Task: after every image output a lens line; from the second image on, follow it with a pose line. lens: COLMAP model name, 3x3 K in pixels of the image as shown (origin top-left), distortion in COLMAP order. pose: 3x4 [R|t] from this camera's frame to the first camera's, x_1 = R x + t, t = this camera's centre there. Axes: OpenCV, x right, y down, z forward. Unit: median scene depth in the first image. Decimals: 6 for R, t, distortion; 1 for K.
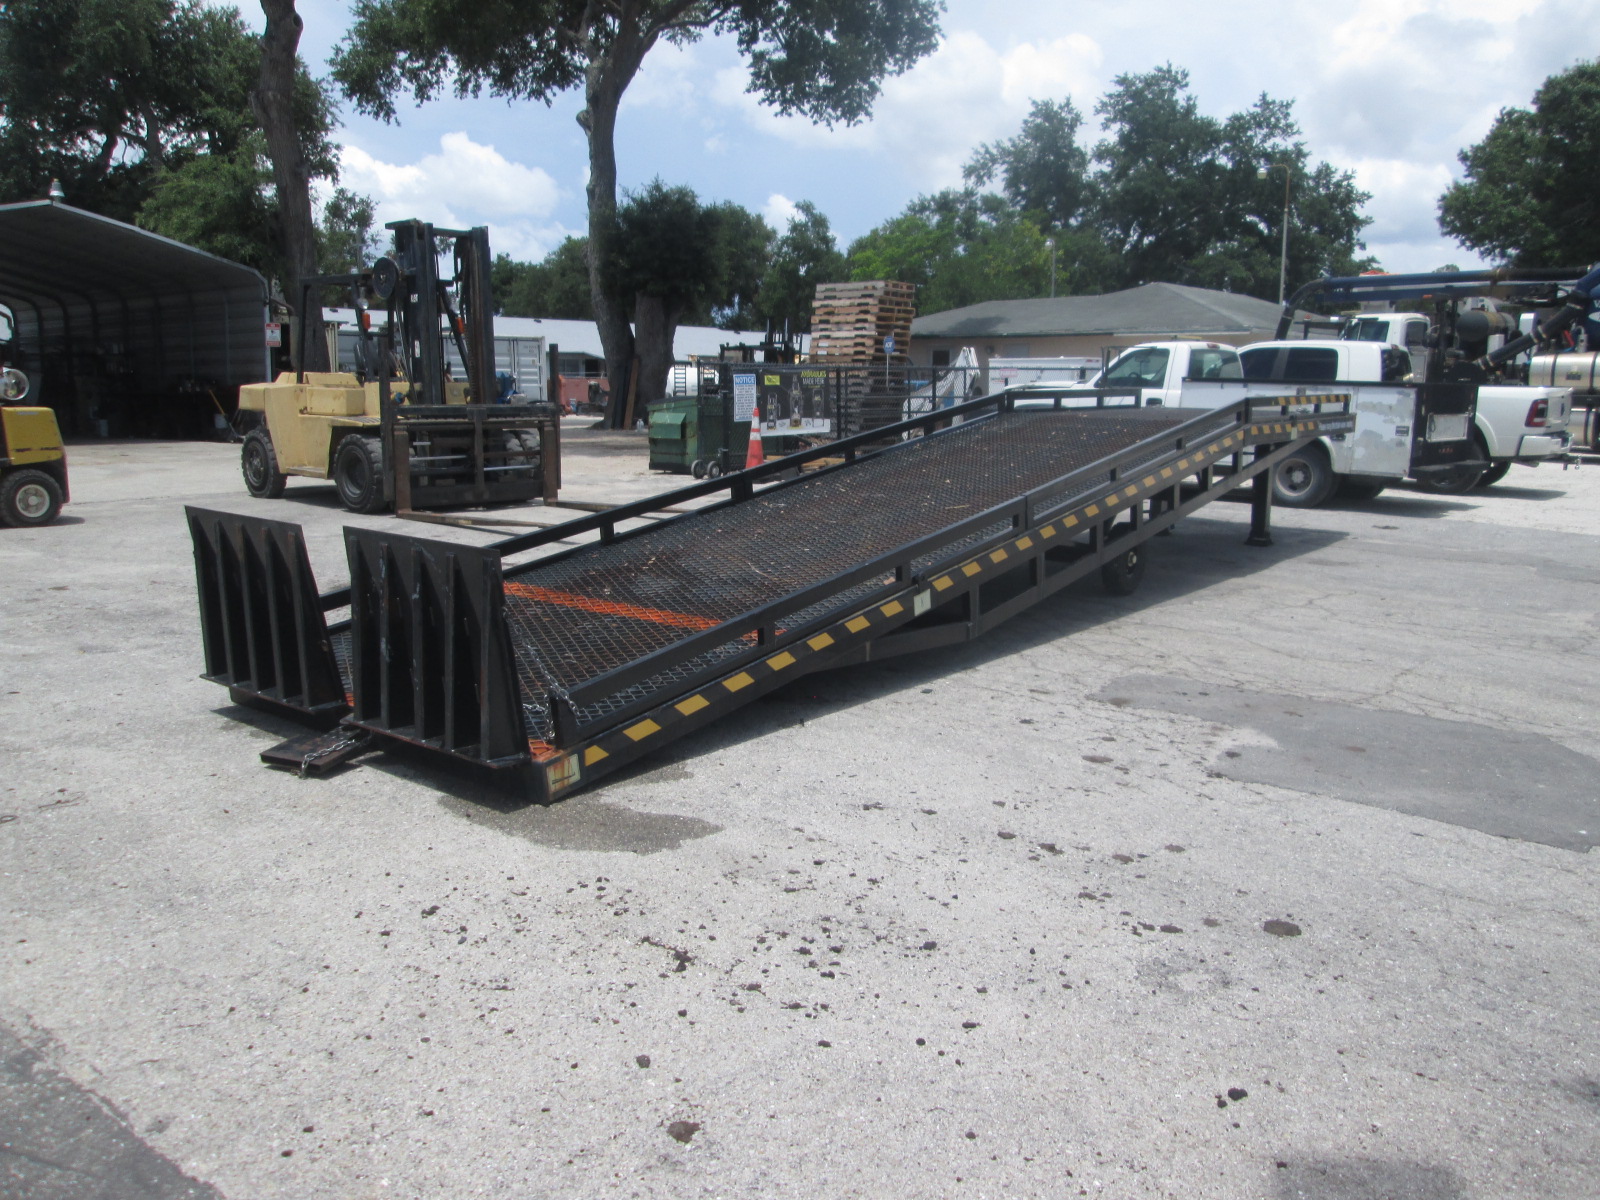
lens RADIAL K [[1309.8, 0, 802.3], [0, 1309.8, 560.2], [0, 0, 1]] dist [-0.089187, 0.062231]
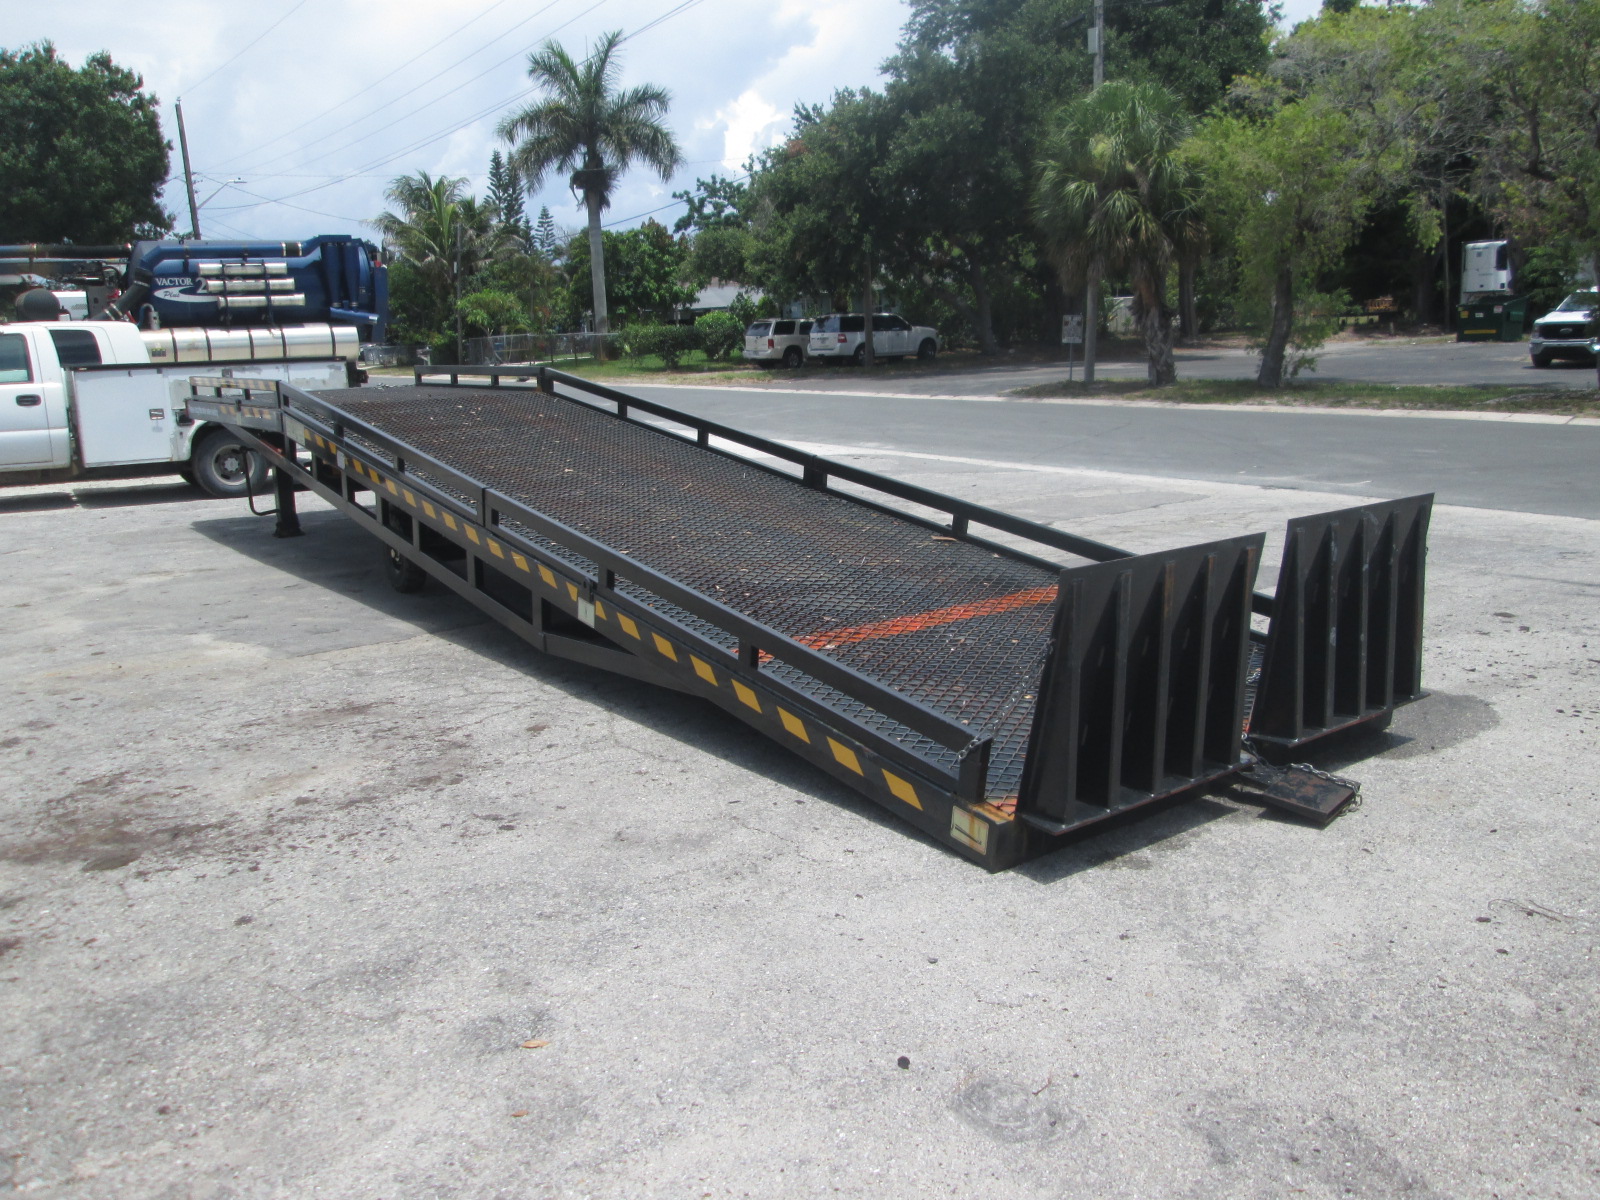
lens RADIAL K [[1310.6, 0, 799.7], [0, 1310.6, 570.4], [0, 0, 1]] dist [-0.047207, 0.014190]
pose [[0.266160, -0.190868, 0.944843, -0.306991], [0.173642, 0.973659, 0.147775, -0.043108], [-0.948160, 0.124733, 0.292292, 0.259959]]
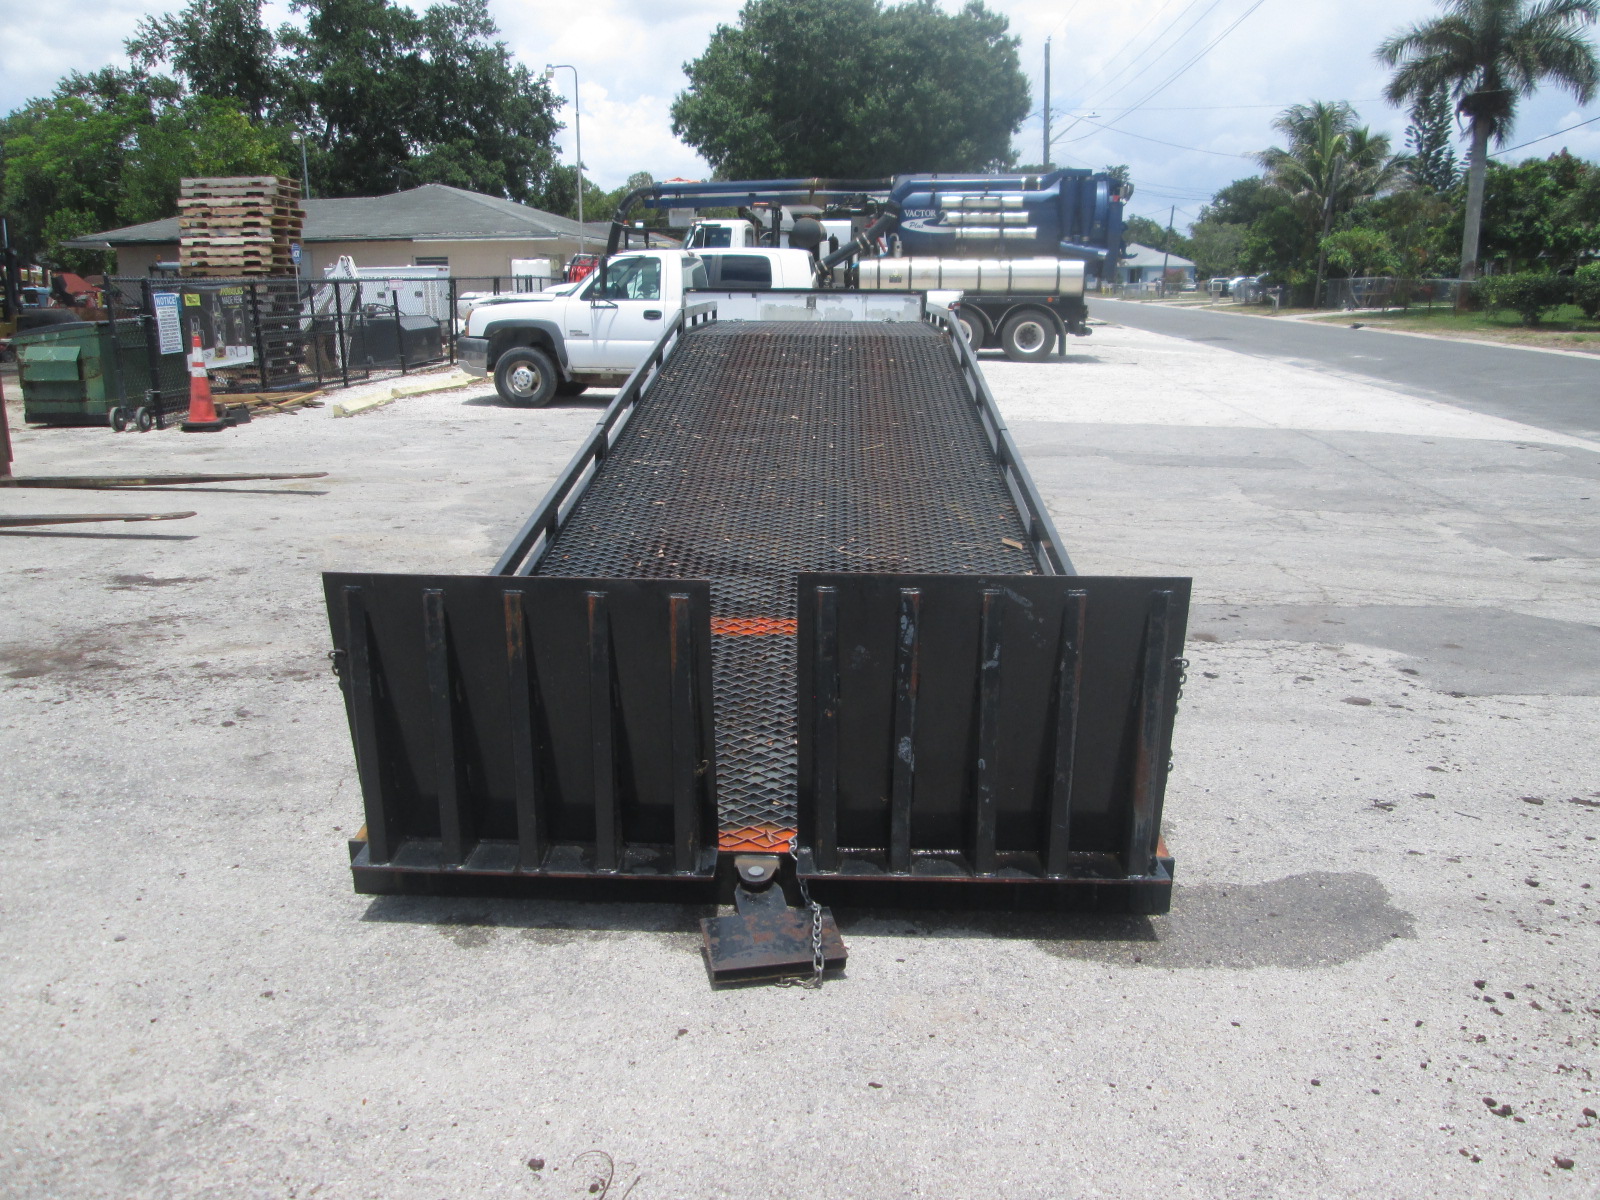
lens RADIAL K [[1310.6, 0, 799.7], [0, 1310.6, 570.4], [0, 0, 1]] dist [-0.047207, 0.014190]
pose [[0.809025, -0.134000, 0.572296, -0.172981], [0.089115, 0.990374, 0.105914, -0.022136], [-0.580979, -0.034686, 0.813179, 0.121734]]
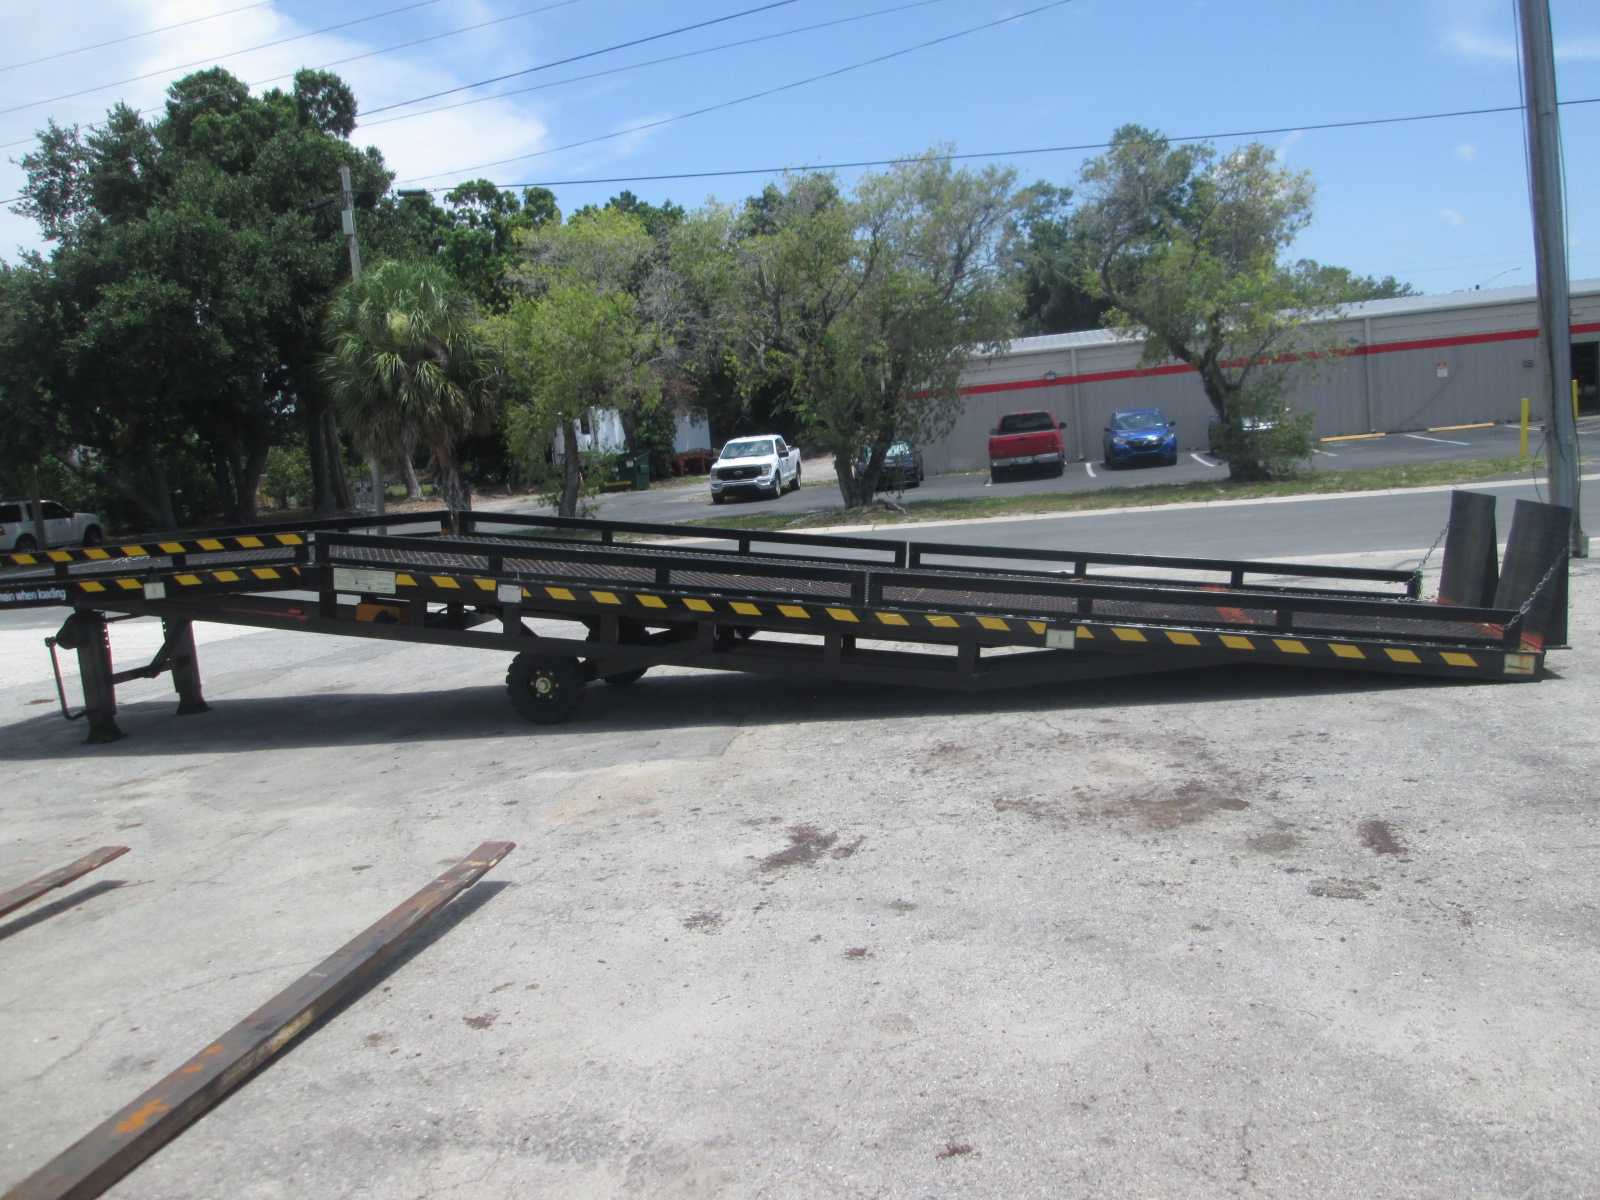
lens RADIAL K [[1297.7, 0, 800.0], [0, 1297.7, 600.0], [0, 0, 1]] dist [-0.034871, 0.008327]
pose [[-0.461988, -0.070591, 0.884072, -0.340189], [0.209418, 0.959957, 0.186085, -0.093787], [-0.861807, 0.271110, -0.428705, 0.603087]]
